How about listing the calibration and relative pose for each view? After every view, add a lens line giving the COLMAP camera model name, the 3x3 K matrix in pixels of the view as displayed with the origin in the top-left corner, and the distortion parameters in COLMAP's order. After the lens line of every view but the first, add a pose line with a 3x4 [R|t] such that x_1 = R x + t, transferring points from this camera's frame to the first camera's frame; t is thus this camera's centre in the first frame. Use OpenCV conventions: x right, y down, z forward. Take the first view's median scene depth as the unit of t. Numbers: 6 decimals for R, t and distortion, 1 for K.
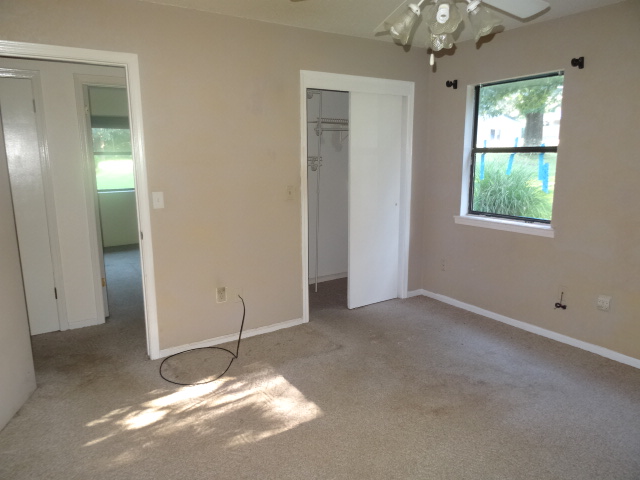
lens RADIAL K [[460.8, 0, 321.3], [0, 460.8, 239.3], [0, 0, 1]] dist [-0.000141, -0.001946]
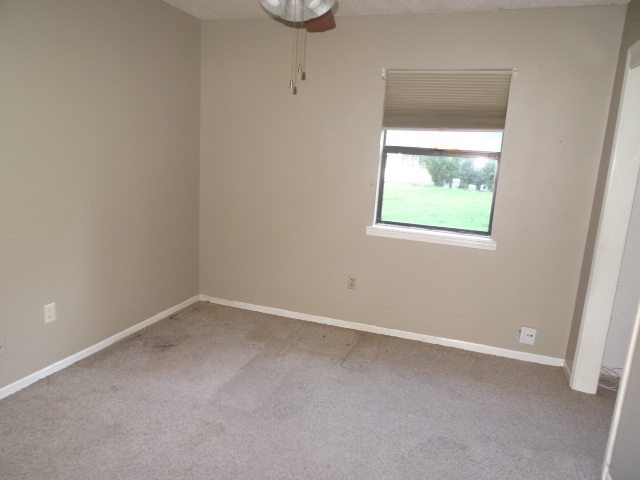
lens RADIAL K [[460.8, 0, 321.3], [0, 460.8, 239.3], [0, 0, 1]] dist [-0.000141, -0.001946]
pose [[0.793505, -0.066186, 0.604954, -0.156538], [0.044583, 0.997719, 0.050679, -0.039780], [-0.606929, -0.013244, 0.794646, 0.202676]]
